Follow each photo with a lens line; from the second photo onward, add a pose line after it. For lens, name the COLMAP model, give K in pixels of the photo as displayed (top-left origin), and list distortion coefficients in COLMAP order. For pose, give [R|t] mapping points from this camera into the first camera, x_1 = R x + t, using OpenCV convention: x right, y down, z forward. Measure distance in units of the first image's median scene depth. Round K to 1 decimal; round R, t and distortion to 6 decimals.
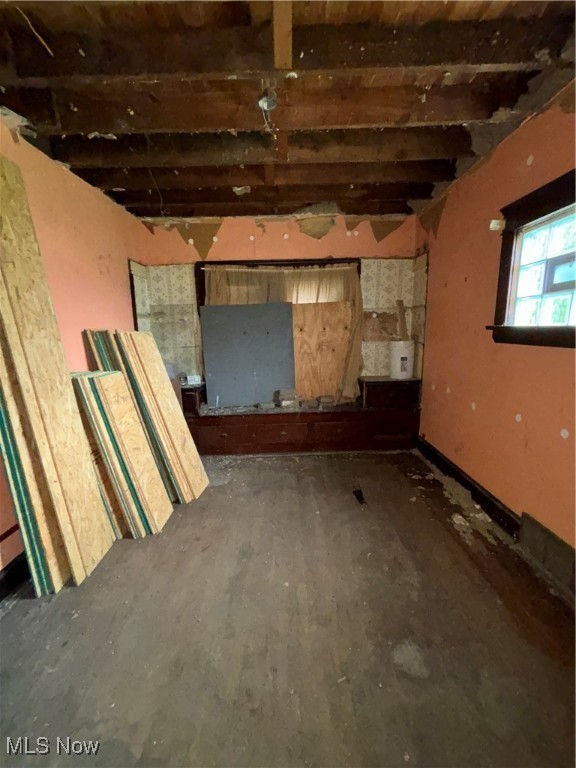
lens RADIAL K [[306.8, 0, 288.0], [0, 306.8, 384.0], [0, 0, 1]] dist [-0.000870, -0.000147]
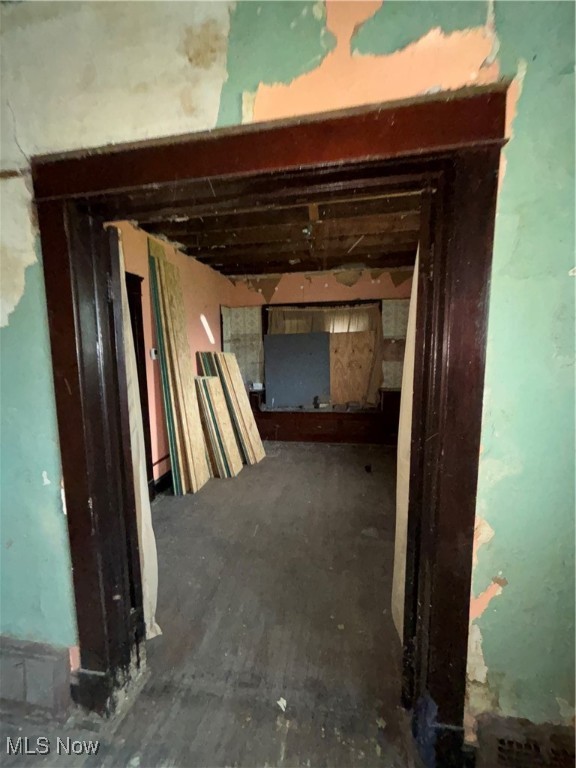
lens RADIAL K [[306.8, 0, 288.0], [0, 306.8, 384.0], [0, 0, 1]] dist [-0.000870, -0.000147]
pose [[0.983952, 0.028427, -0.176154, 0.082448], [-0.038773, 0.997702, -0.055567, 0.051093], [0.174170, 0.061505, 0.982793, -0.377263]]
